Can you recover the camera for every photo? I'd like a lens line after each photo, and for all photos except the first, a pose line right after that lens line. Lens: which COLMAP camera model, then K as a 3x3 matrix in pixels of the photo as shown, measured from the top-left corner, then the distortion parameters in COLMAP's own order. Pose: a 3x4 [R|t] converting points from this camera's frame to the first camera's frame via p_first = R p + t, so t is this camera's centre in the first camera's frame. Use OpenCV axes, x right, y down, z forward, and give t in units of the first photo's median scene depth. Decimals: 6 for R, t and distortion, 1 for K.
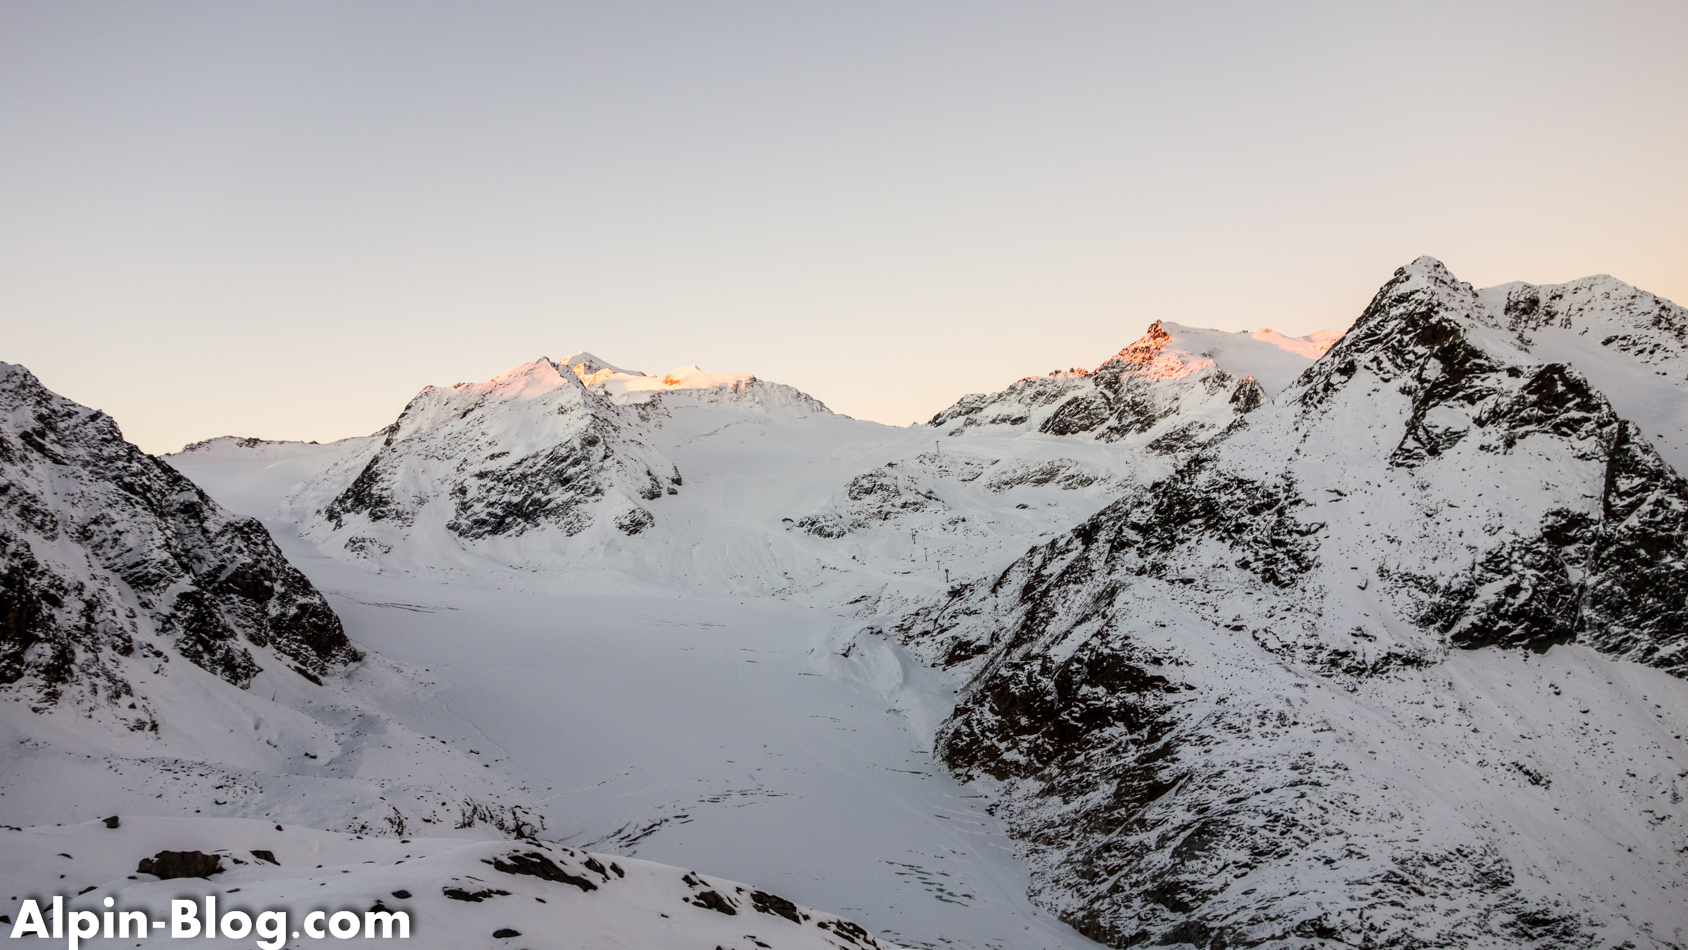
lens RADIAL K [[1348.8, 0, 857.5], [0, 1348.8, 468.8], [0, 0, 1]] dist [0.002847, -0.001997]
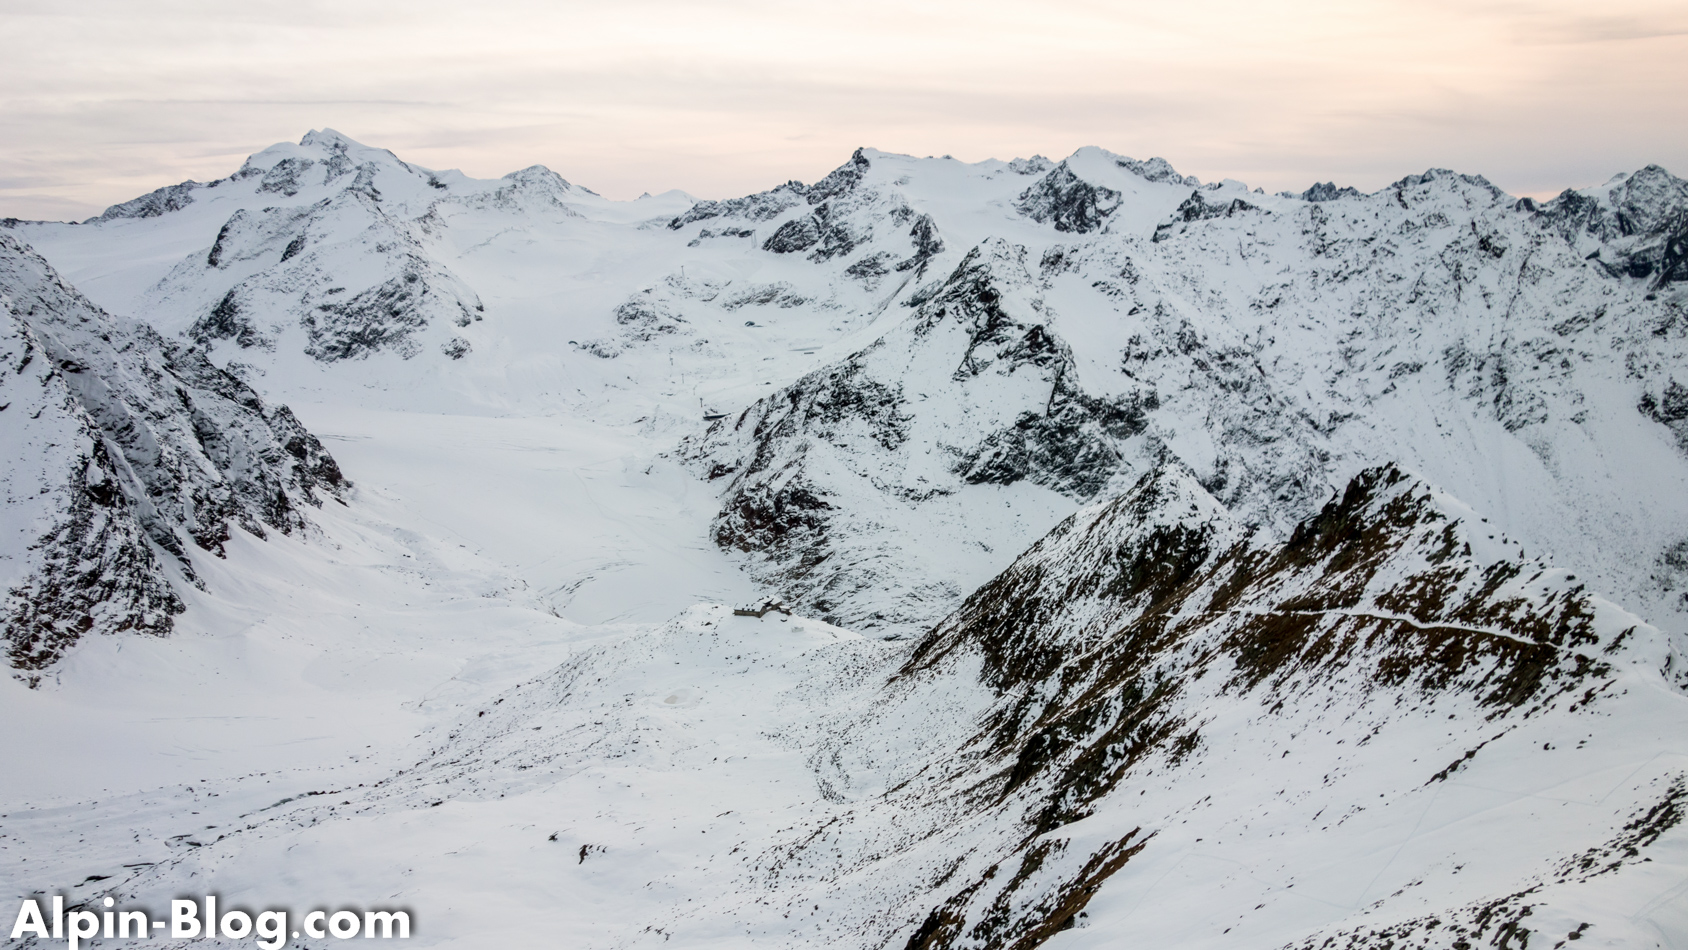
lens RADIAL K [[1348.8, 0, 857.5], [0, 1348.8, 468.8], [0, 0, 1]] dist [0.002847, -0.001997]
pose [[0.978732, -0.019299, 0.204232, -0.115031], [-0.021799, 0.980143, 0.197089, -0.240493], [-0.203981, -0.197349, 0.958877, -0.767940]]
